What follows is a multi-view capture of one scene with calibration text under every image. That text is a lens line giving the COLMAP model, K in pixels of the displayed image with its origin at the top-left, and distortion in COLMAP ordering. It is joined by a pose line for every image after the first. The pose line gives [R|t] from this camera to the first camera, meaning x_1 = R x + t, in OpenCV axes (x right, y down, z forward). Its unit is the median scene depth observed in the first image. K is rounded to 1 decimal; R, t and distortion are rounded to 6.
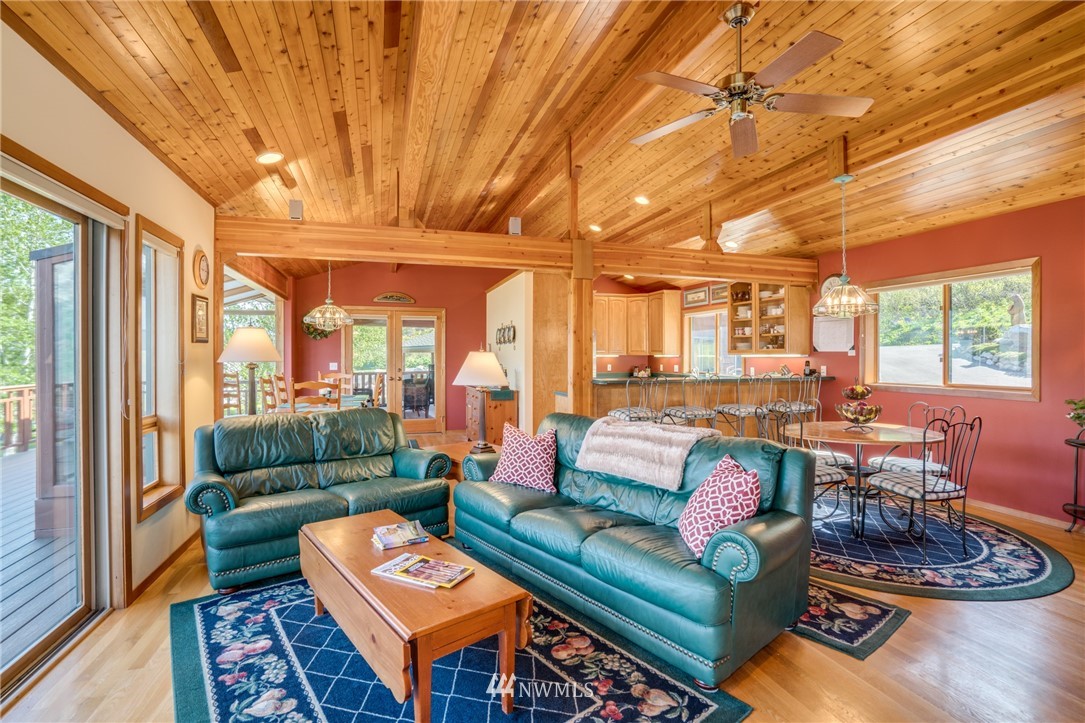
lens RADIAL K [[537.9, 0, 542.5], [0, 537.9, 361.5], [0, 0, 1]] dist [-0.054450, 0.027306]
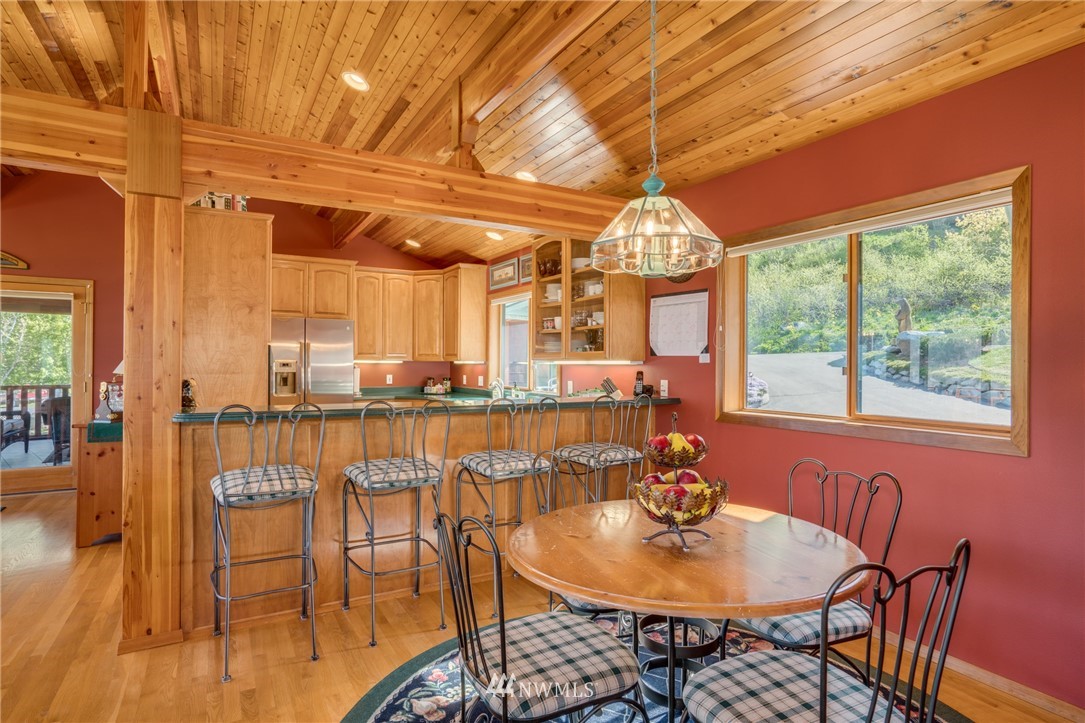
lens RADIAL K [[537.3, 0, 569.9], [0, 537.3, 368.8], [0, 0, 1]] dist [-0.045247, 0.029875]
pose [[0.979813, 0.004393, 0.199870, 0.294748], [-0.004461, 0.999990, -0.000111, -0.003536], [-0.199869, -0.000783, 0.979822, 0.414044]]
